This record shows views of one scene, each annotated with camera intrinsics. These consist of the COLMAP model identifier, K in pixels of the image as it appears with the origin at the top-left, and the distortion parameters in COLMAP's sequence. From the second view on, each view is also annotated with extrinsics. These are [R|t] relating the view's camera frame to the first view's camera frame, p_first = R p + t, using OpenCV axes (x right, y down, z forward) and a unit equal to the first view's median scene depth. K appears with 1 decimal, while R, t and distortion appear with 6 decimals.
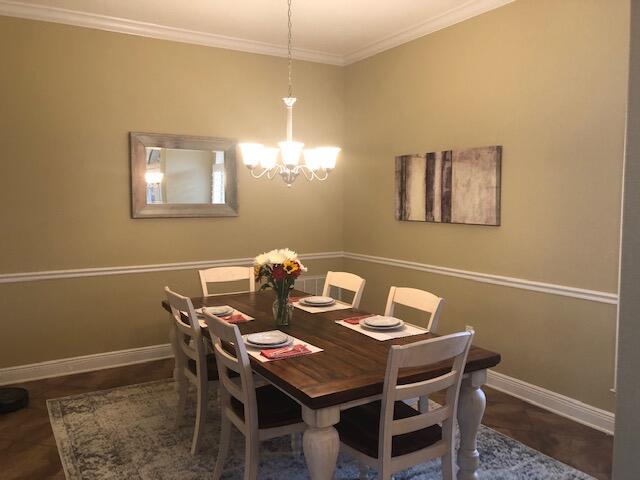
lens RADIAL K [[517.2, 0, 317.9], [0, 517.2, 231.9], [0, 0, 1]] dist [0.019291, -0.002685]
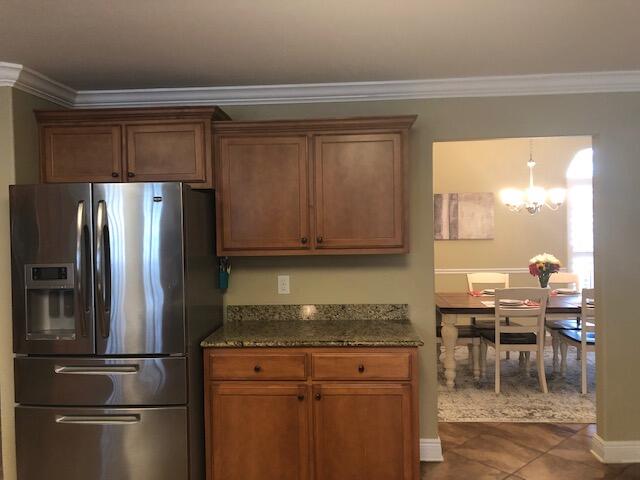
lens RADIAL K [[517.2, 0, 317.9], [0, 517.2, 231.9], [0, 0, 1]] dist [0.019291, -0.002685]
pose [[0.582332, -0.021840, 0.812658, -1.351994], [0.068482, 0.997404, -0.022267, -0.037131], [-0.810062, 0.068620, 0.582315, 0.460868]]
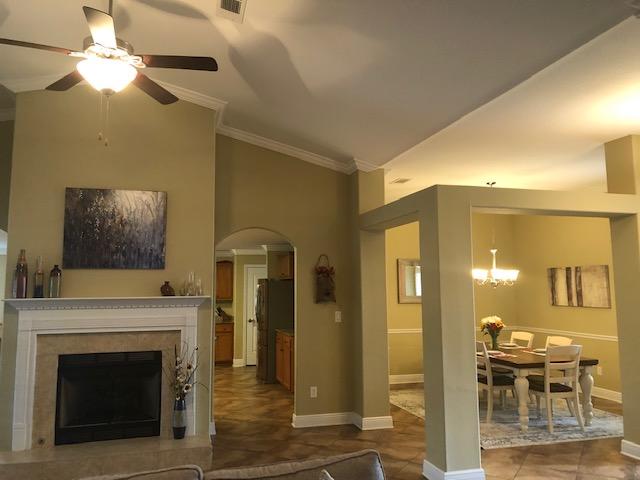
lens RADIAL K [[517.2, 0, 317.9], [0, 517.2, 231.9], [0, 0, 1]] dist [0.019291, -0.002685]
pose [[0.960841, -0.035724, -0.274787, -0.127727], [-0.012546, 0.985029, -0.171932, 0.051208], [0.276815, 0.168646, 0.946008, -1.059067]]
